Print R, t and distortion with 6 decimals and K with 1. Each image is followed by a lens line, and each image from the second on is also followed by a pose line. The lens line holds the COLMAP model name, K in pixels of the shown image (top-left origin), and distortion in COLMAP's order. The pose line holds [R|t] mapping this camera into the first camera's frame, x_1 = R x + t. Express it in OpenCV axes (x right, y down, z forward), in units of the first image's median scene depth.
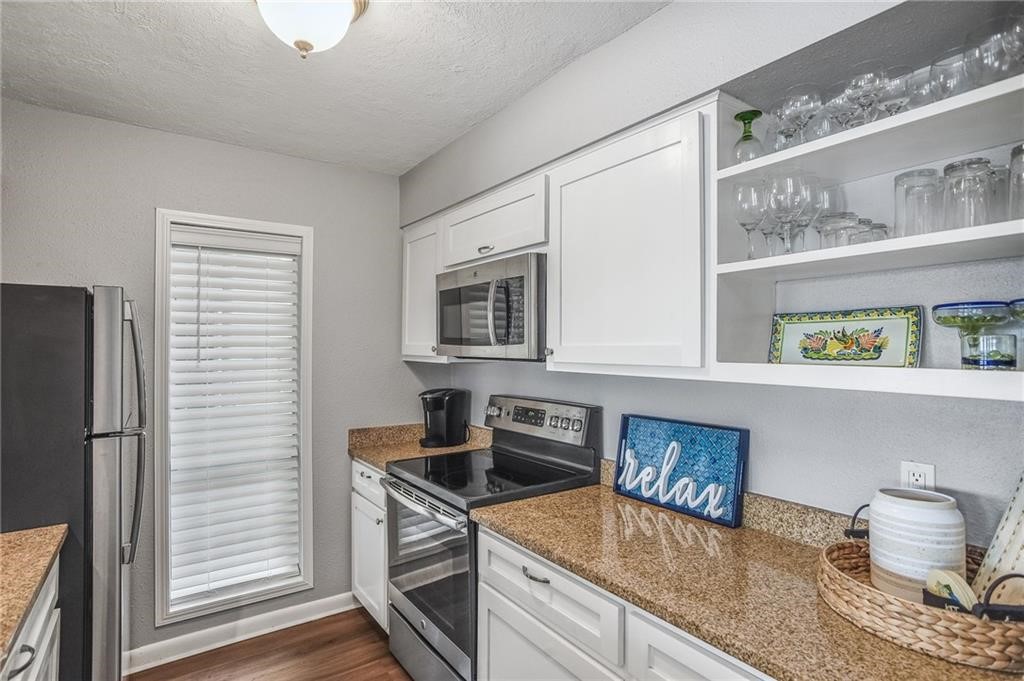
lens RADIAL K [[514.0, 0, 512.0], [0, 514.0, 340.5], [0, 0, 1]] dist [0.000734, 0.000117]
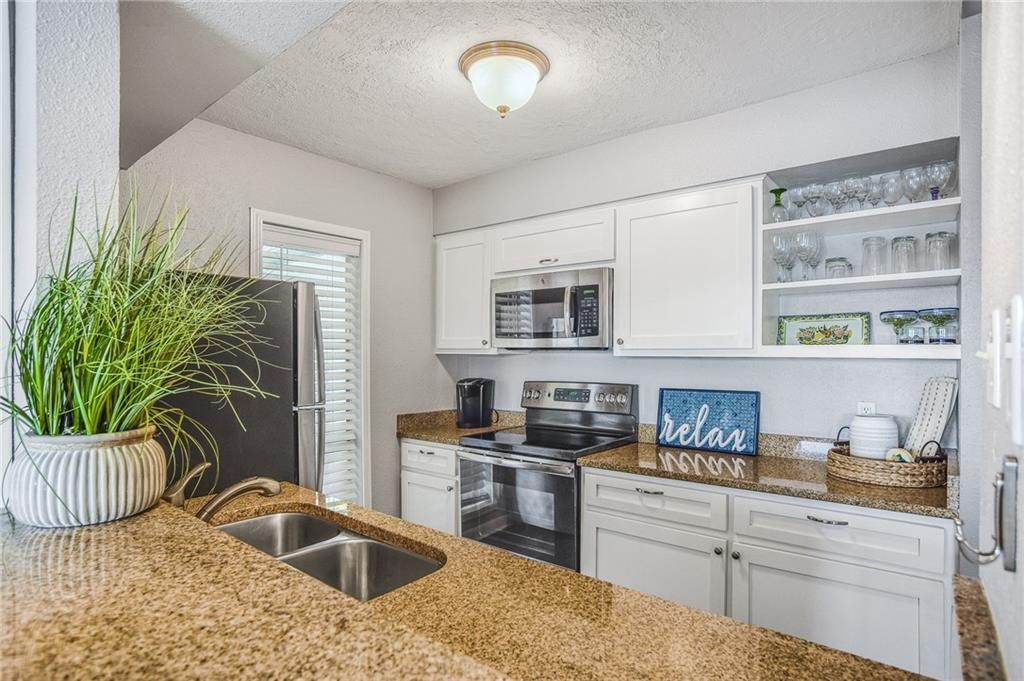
lens RADIAL K [[543.5, 0, 512.6], [0, 543.5, 351.7], [0, 0, 1]] dist [-0.003576, -0.000394]
pose [[0.960380, 0.000205, 0.278695, -0.585140], [-0.002916, 0.999952, 0.009316, 0.035094], [-0.278680, -0.009760, 0.960334, -0.285890]]
